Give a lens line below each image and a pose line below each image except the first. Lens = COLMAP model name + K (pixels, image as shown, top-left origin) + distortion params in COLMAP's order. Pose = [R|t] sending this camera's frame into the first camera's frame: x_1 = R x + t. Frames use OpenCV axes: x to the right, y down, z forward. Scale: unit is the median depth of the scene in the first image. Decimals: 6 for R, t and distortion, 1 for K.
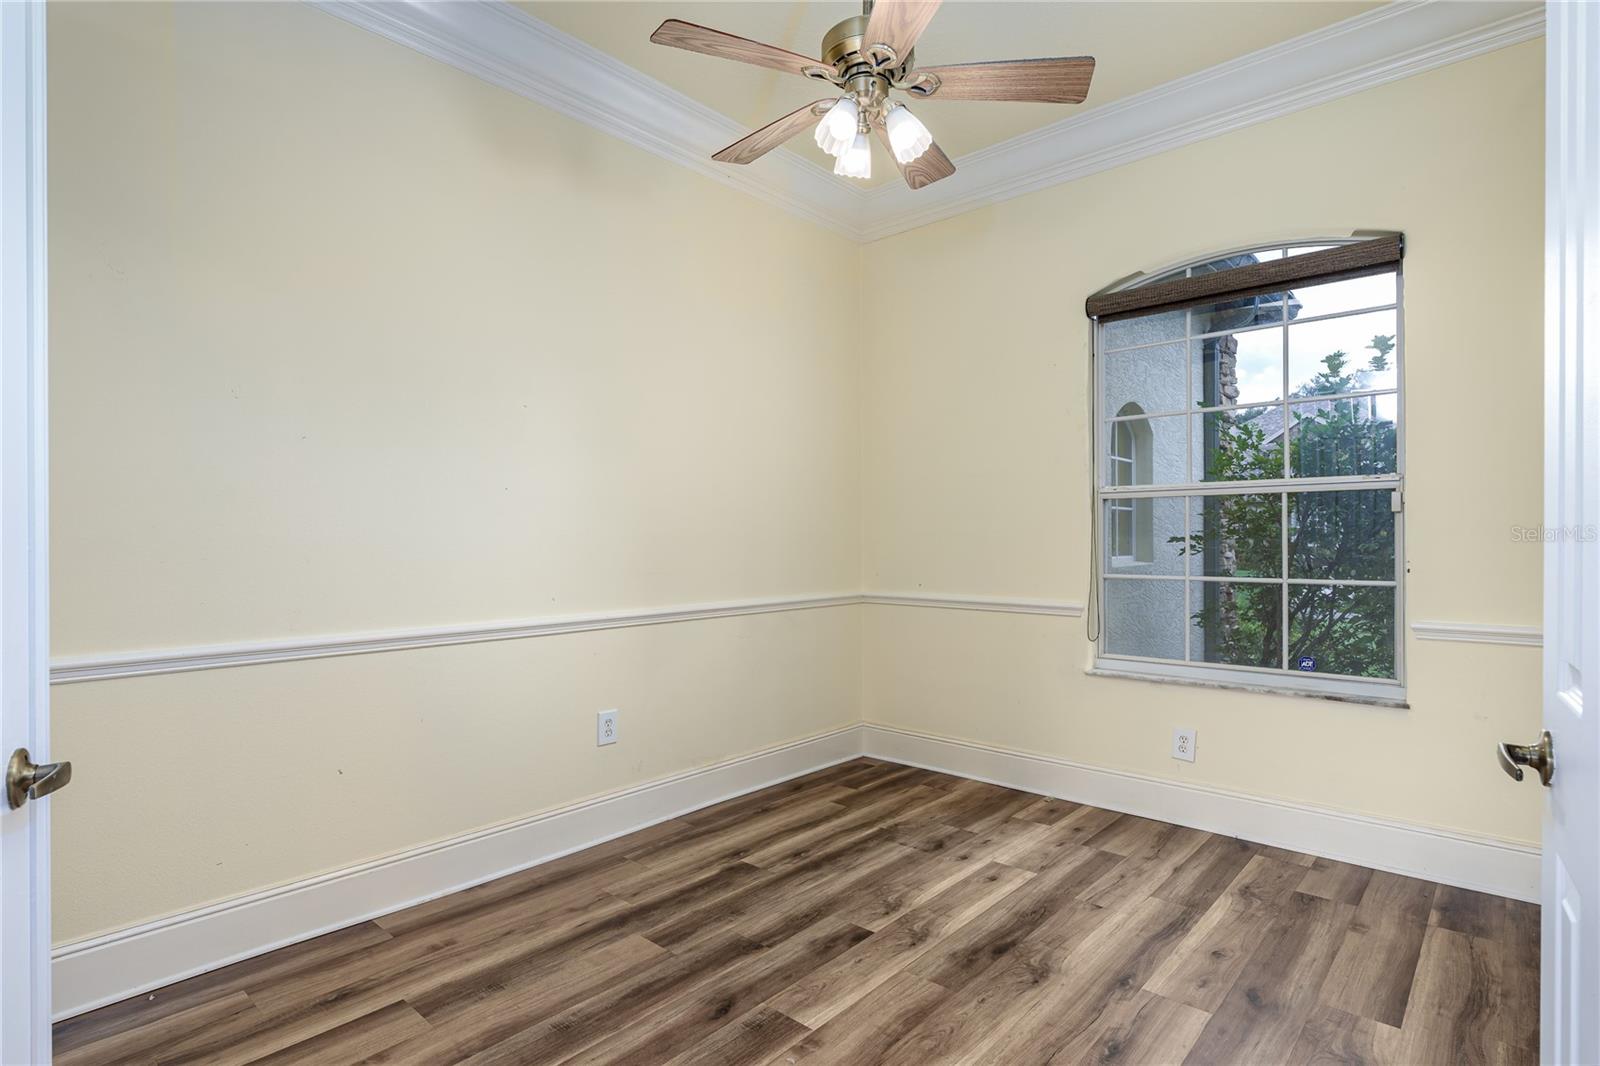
lens RADIAL K [[816.8, 0, 805.5], [0, 816.8, 534.8], [0, 0, 1]] dist [-0.002019, -0.000633]
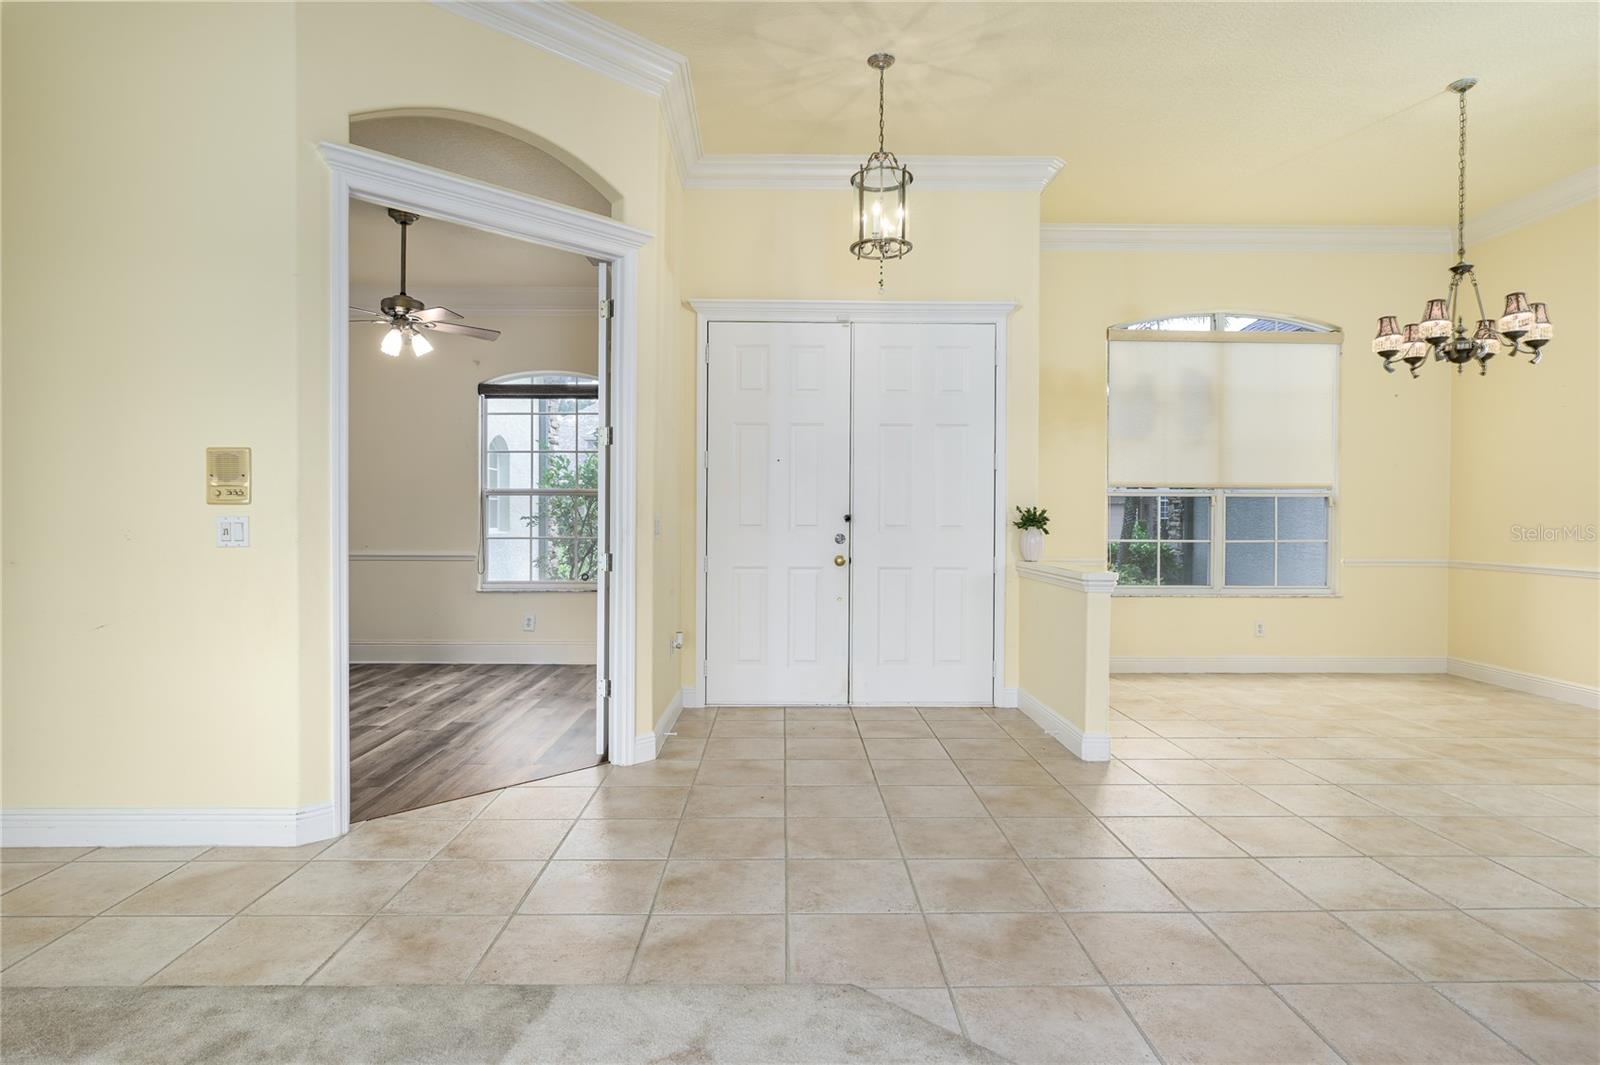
lens RADIAL K [[837.8, 0, 804.7], [0, 837.8, 523.8], [0, 0, 1]] dist [0.003812, 0.000142]
pose [[0.725018, -0.002317, 0.688726, -0.382663], [-0.006820, 0.999921, 0.010544, -0.005531], [-0.688696, -0.012341, 0.724945, -0.789920]]
